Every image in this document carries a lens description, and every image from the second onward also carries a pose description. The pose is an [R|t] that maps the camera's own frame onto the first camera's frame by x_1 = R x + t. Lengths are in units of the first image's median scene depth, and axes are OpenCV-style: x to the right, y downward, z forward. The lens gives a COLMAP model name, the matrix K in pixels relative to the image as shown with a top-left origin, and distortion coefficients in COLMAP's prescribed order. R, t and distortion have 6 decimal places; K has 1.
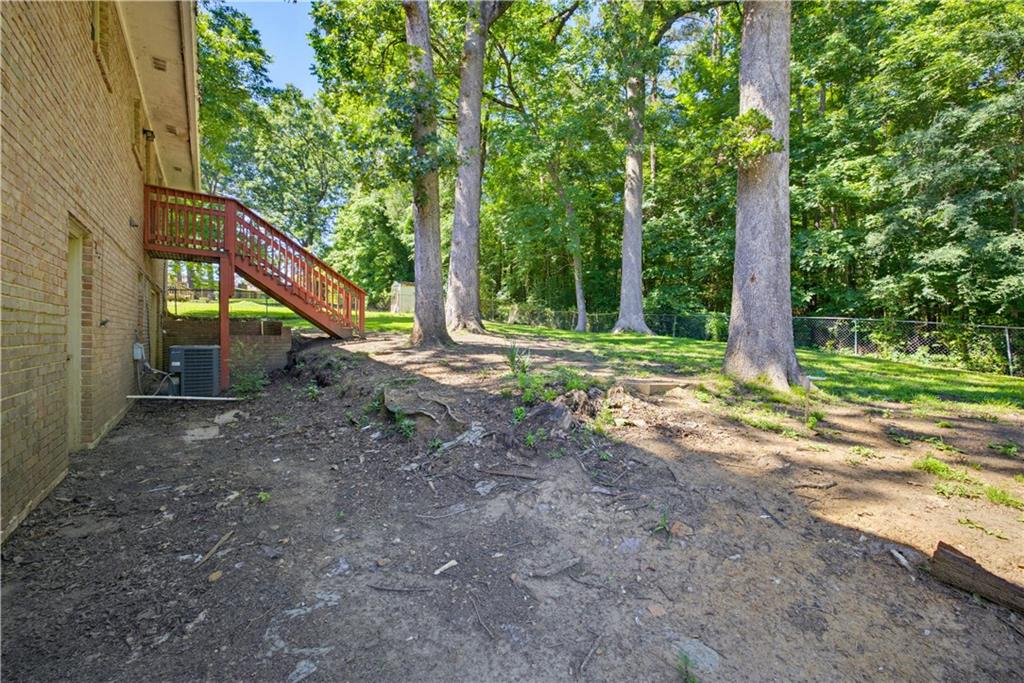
lens RADIAL K [[425.2, 0, 515.2], [0, 425.2, 336.3], [0, 0, 1]] dist [0.002056, 0.000052]
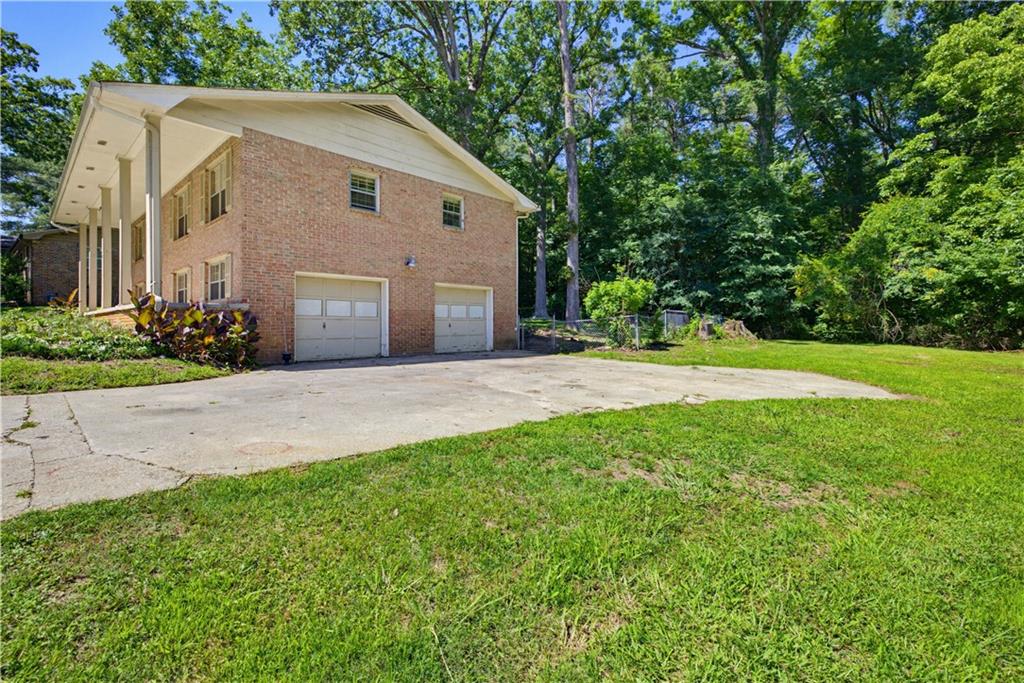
lens RADIAL K [[433.6, 0, 514.8], [0, 433.6, 331.4], [0, 0, 1]] dist [0.001504, 0.000294]
pose [[0.977526, -0.016113, 0.210196, -0.224198], [0.012131, 0.999722, 0.020223, 0.005360], [-0.210464, -0.017219, 0.977450, -0.787315]]
